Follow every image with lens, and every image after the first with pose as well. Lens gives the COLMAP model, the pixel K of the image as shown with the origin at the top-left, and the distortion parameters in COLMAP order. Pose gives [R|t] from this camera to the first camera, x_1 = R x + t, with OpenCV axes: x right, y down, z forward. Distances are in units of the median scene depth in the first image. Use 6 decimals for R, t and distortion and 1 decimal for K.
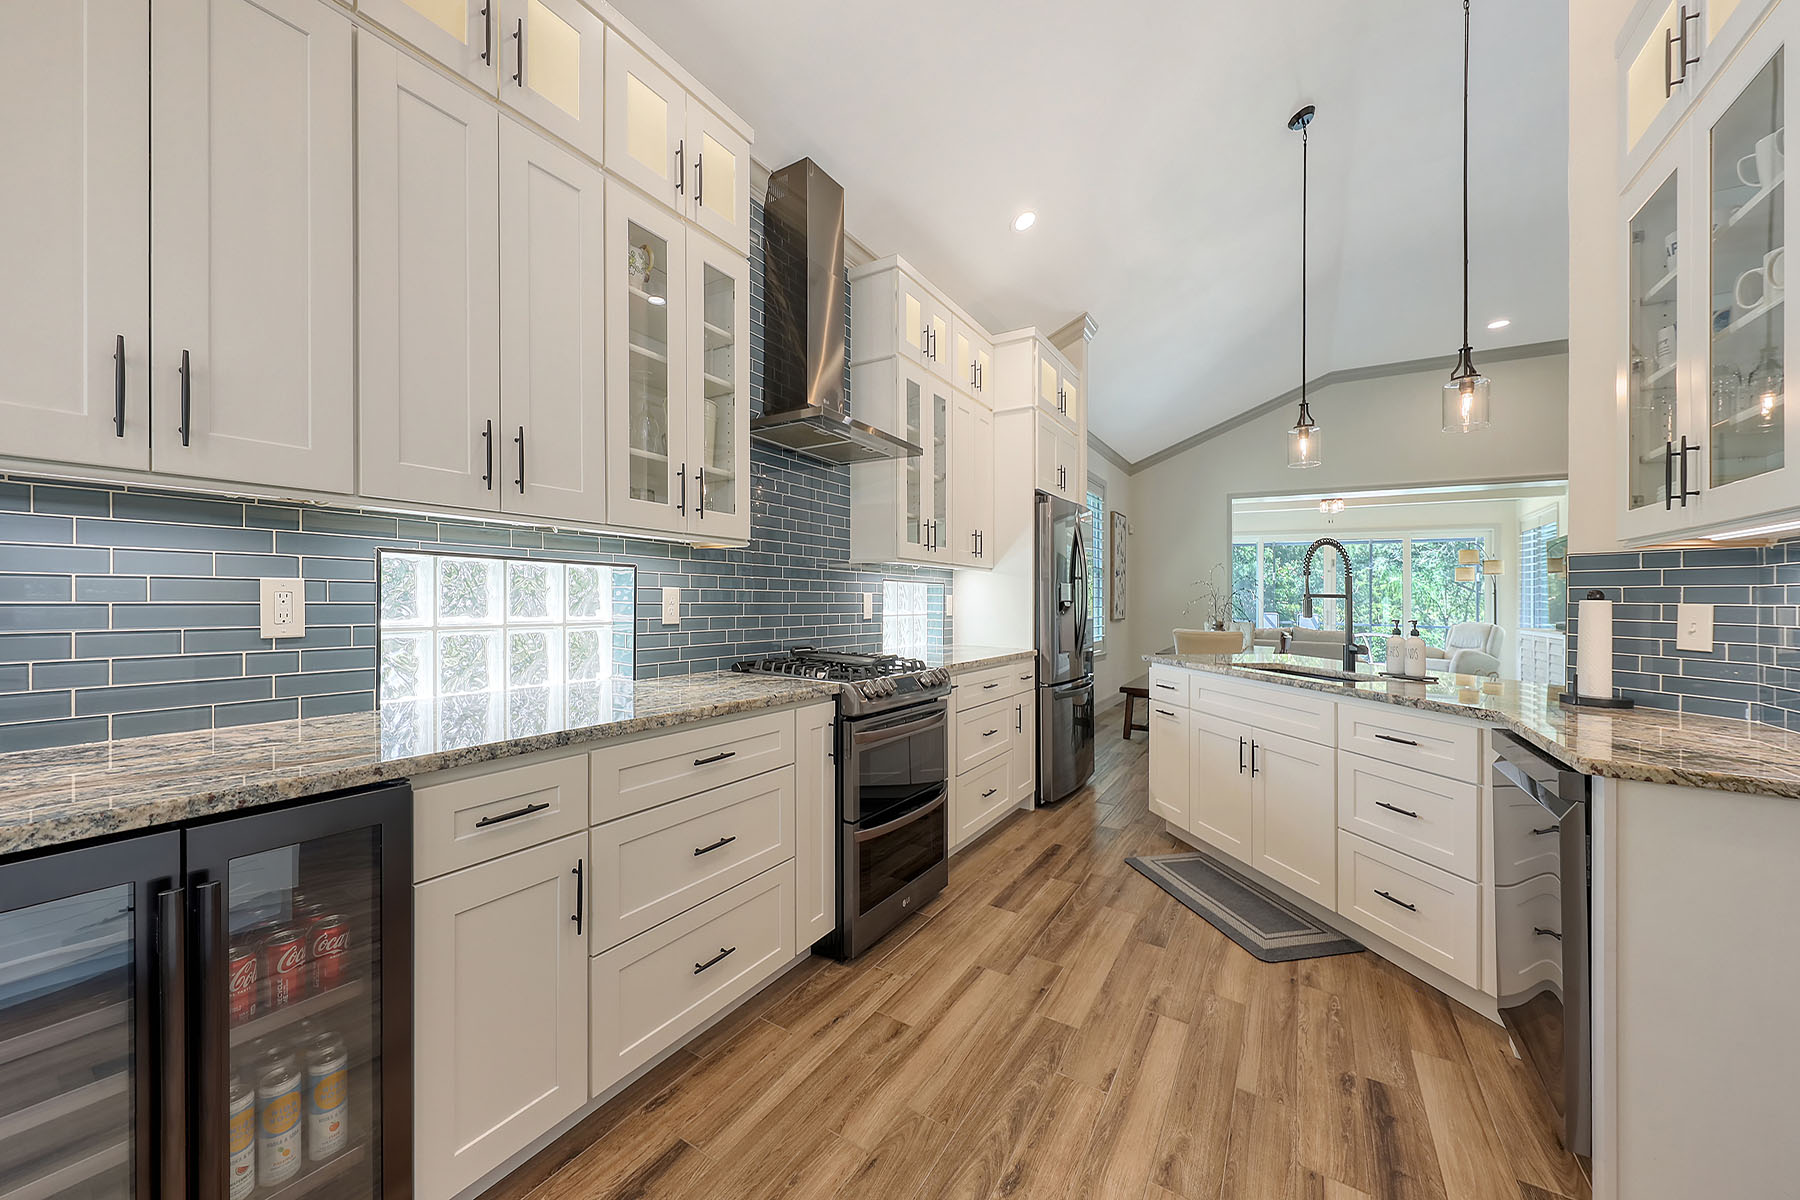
lens RADIAL K [[653.5, 0, 911.2], [0, 653.5, 612.8], [0, 0, 1]] dist [0.000465, 0.000013]
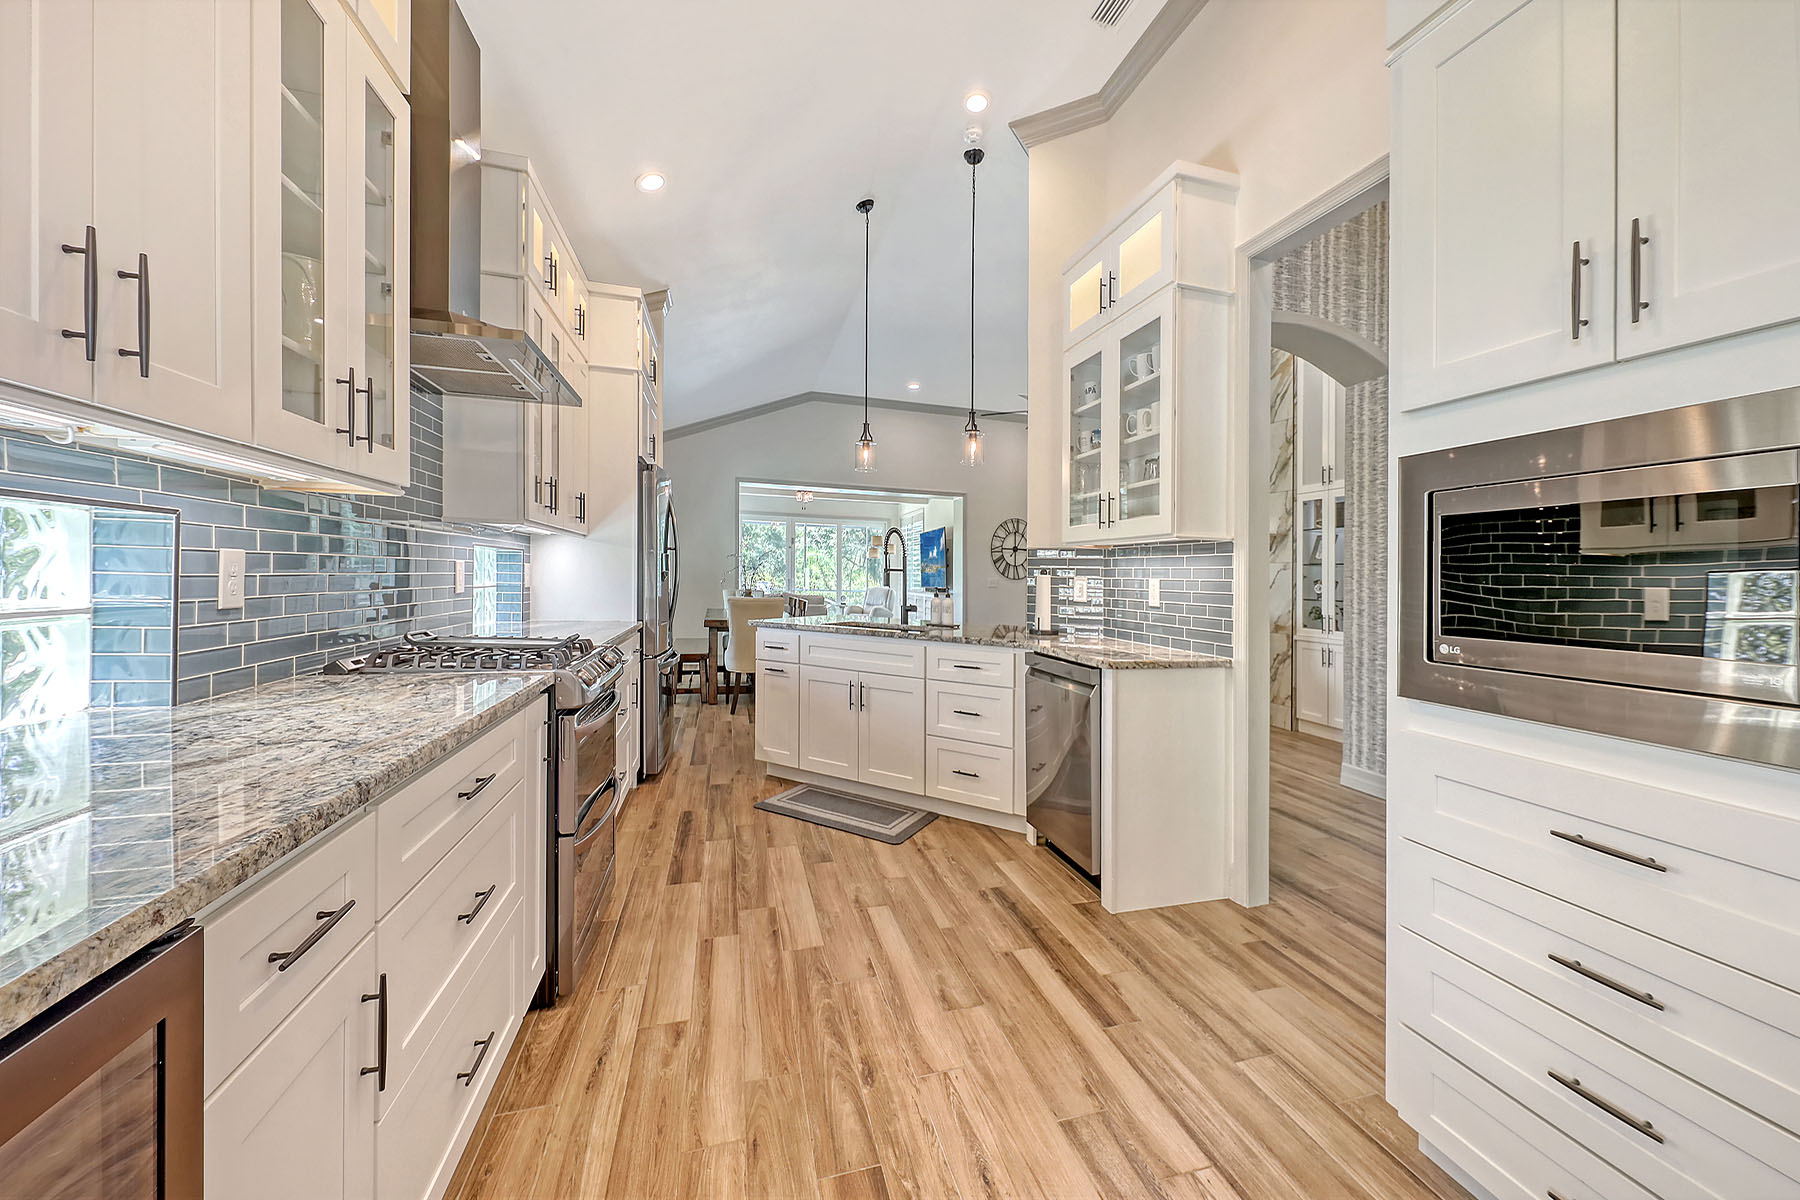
lens RADIAL K [[623.1, 0, 922.9], [0, 623.1, 584.9], [0, 0, 1]] dist [0.012450, -0.005069]
pose [[0.664034, -0.008998, 0.747648, -0.358510], [0.004526, 0.999958, 0.008014, -0.006244], [-0.747689, -0.001938, 0.664047, 0.109839]]
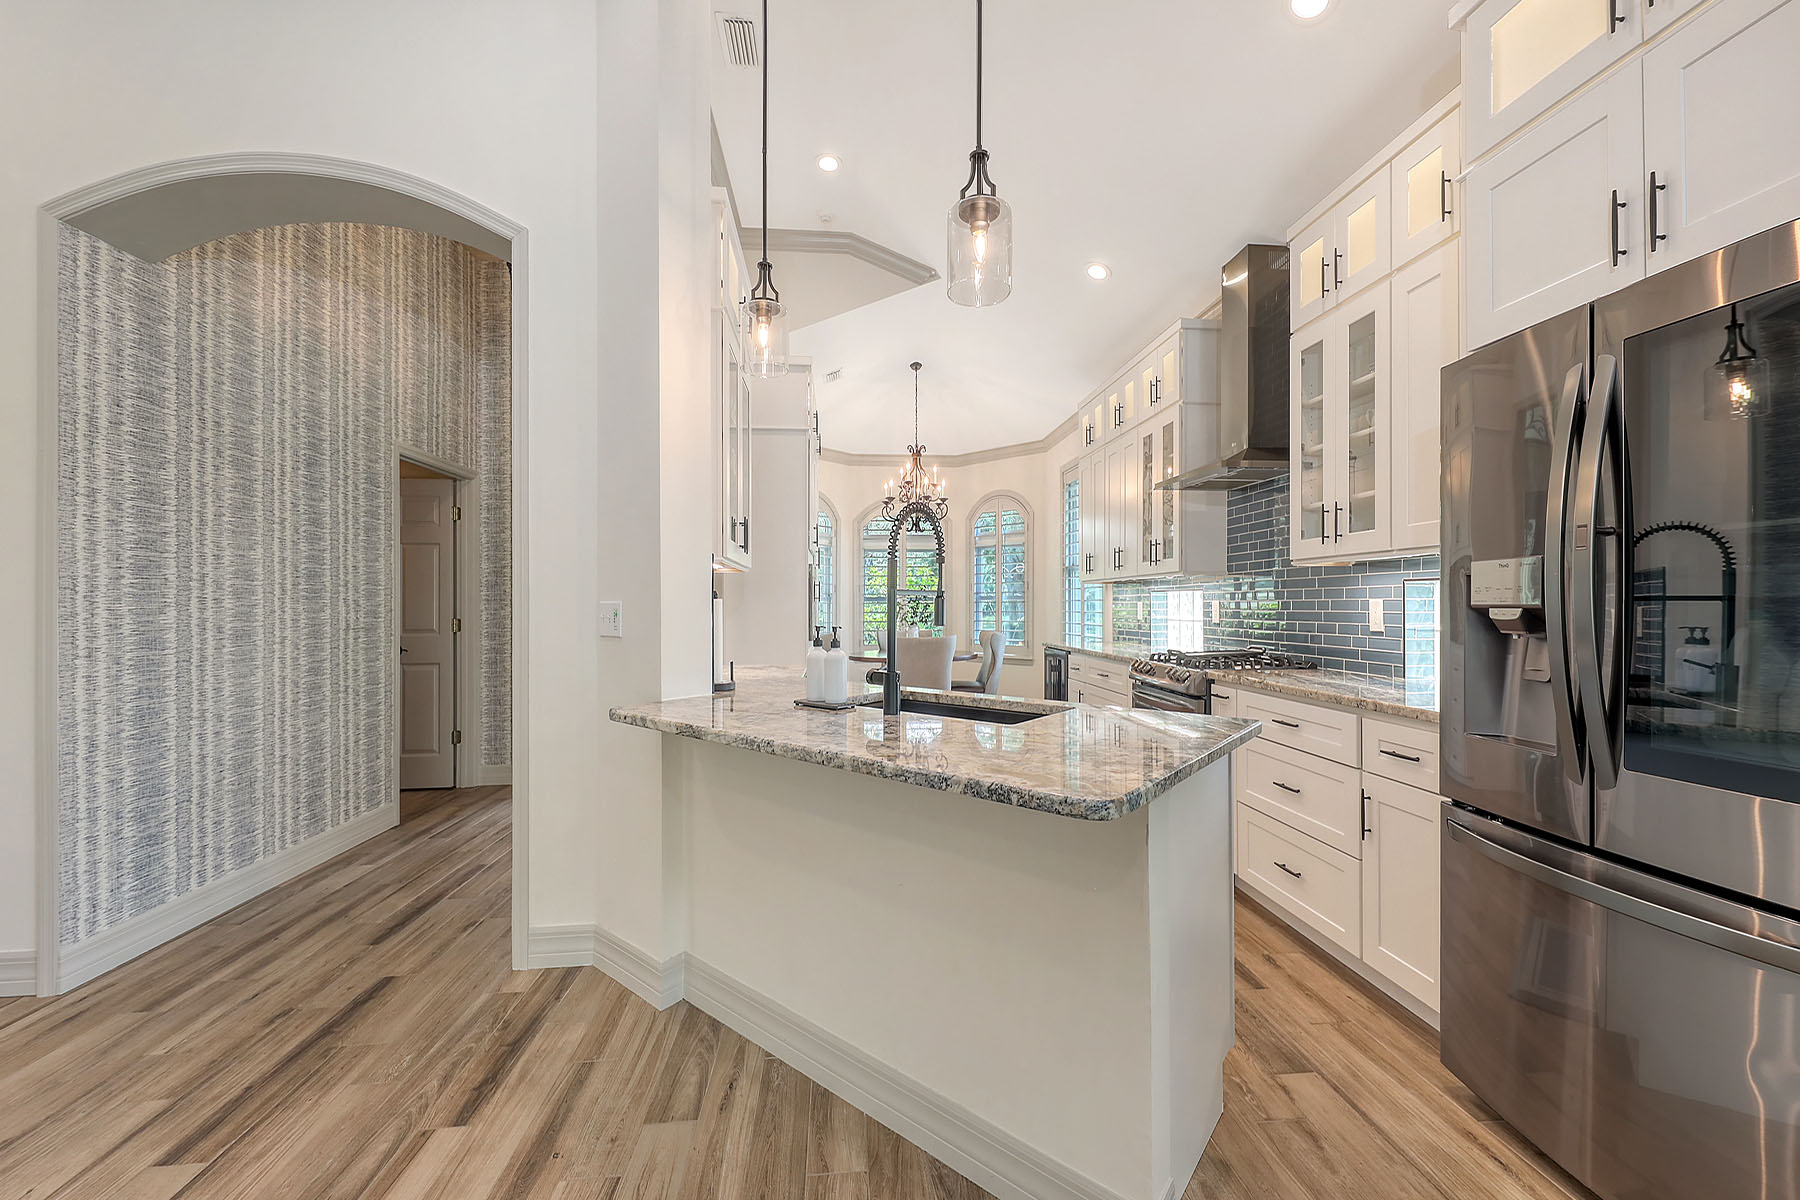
lens RADIAL K [[684.6, 0, 900.0], [0, 684.6, 600.0], [0, 0, 1]] dist [-0.000869, -0.000005]
pose [[-0.807338, -0.023392, -0.589626, 1.270158], [-0.029960, 0.999550, 0.001367, -0.018375], [0.589329, 0.018769, -0.807675, 1.849562]]
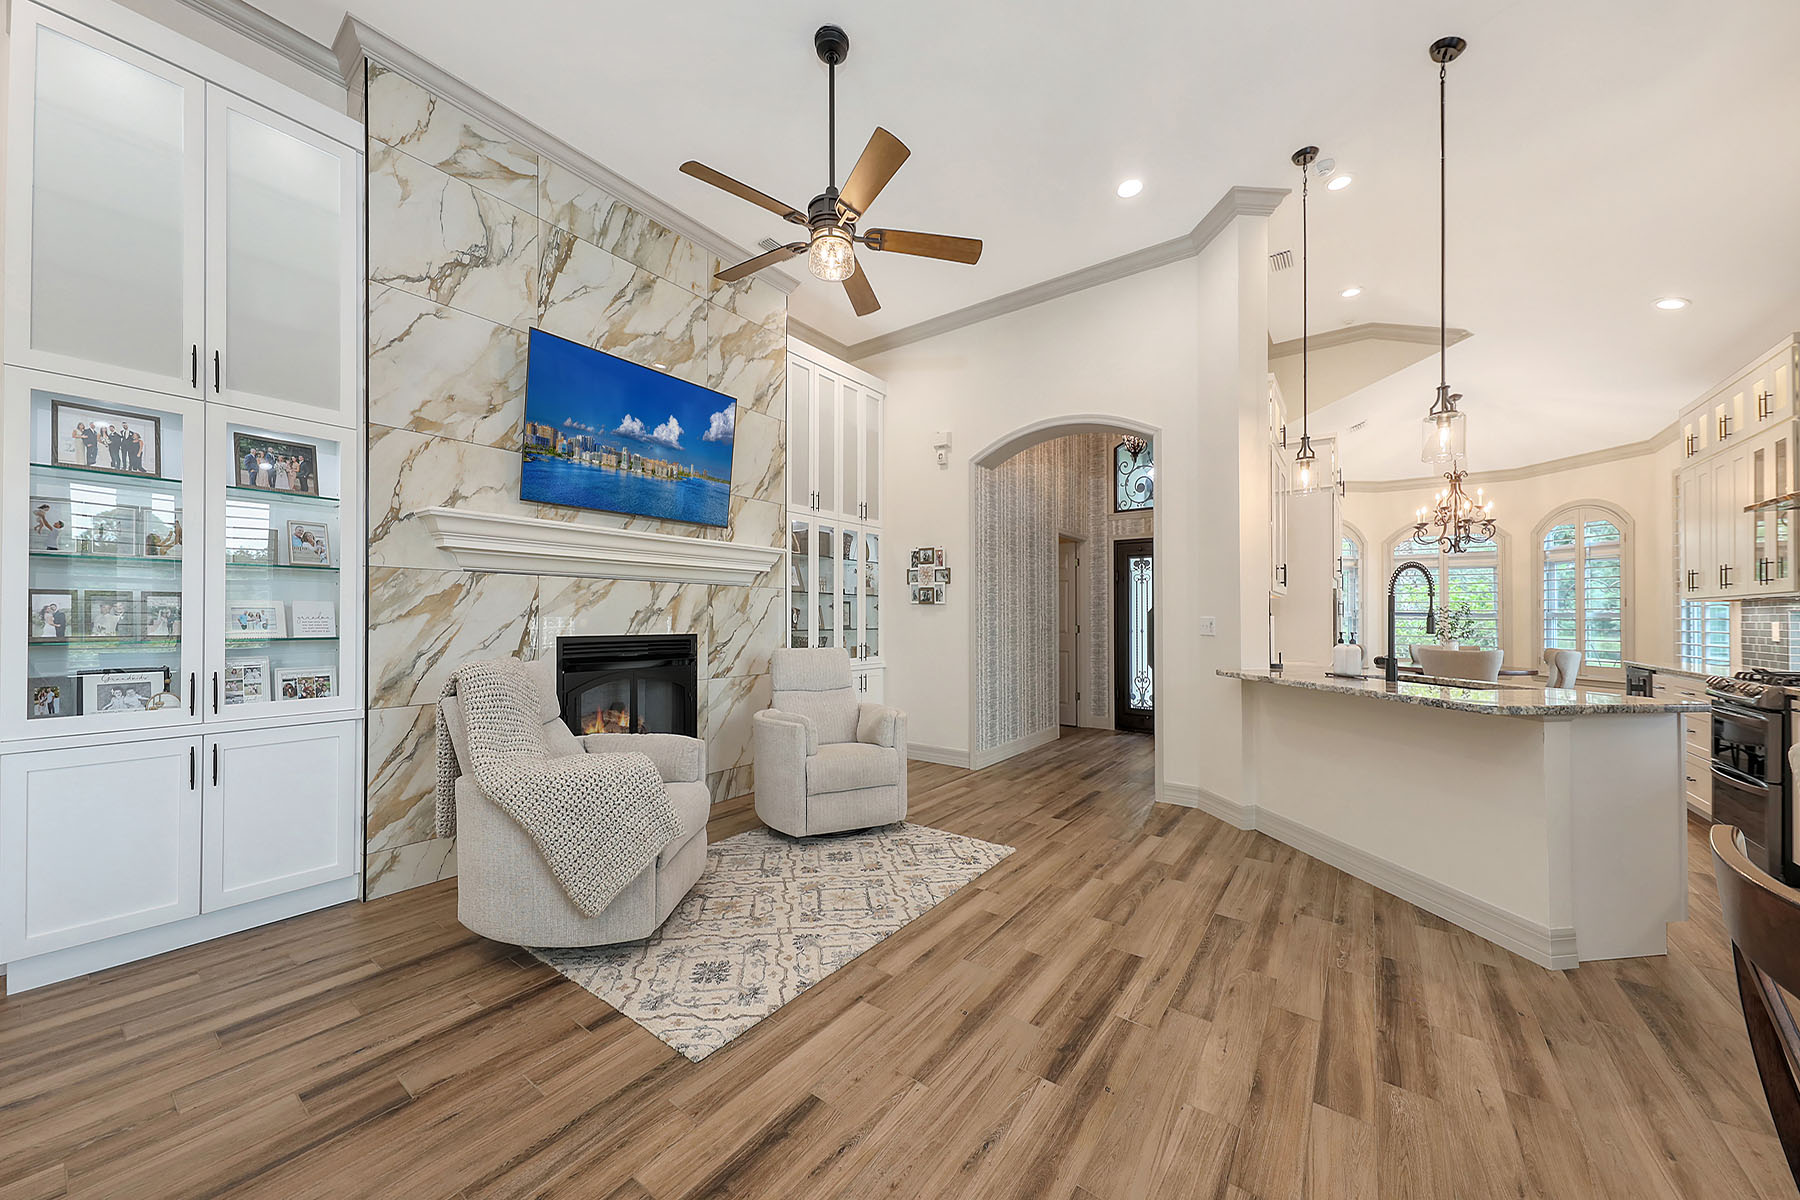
lens RADIAL K [[631.6, 0, 898.5], [0, 631.6, 605.6], [0, 0, 1]] dist [0.021269, -0.005441]
pose [[-0.994863, -0.028159, 0.097236, 1.697025], [-0.027182, 0.999566, 0.011356, -0.030778], [-0.097513, 0.008655, -0.995197, 2.614621]]
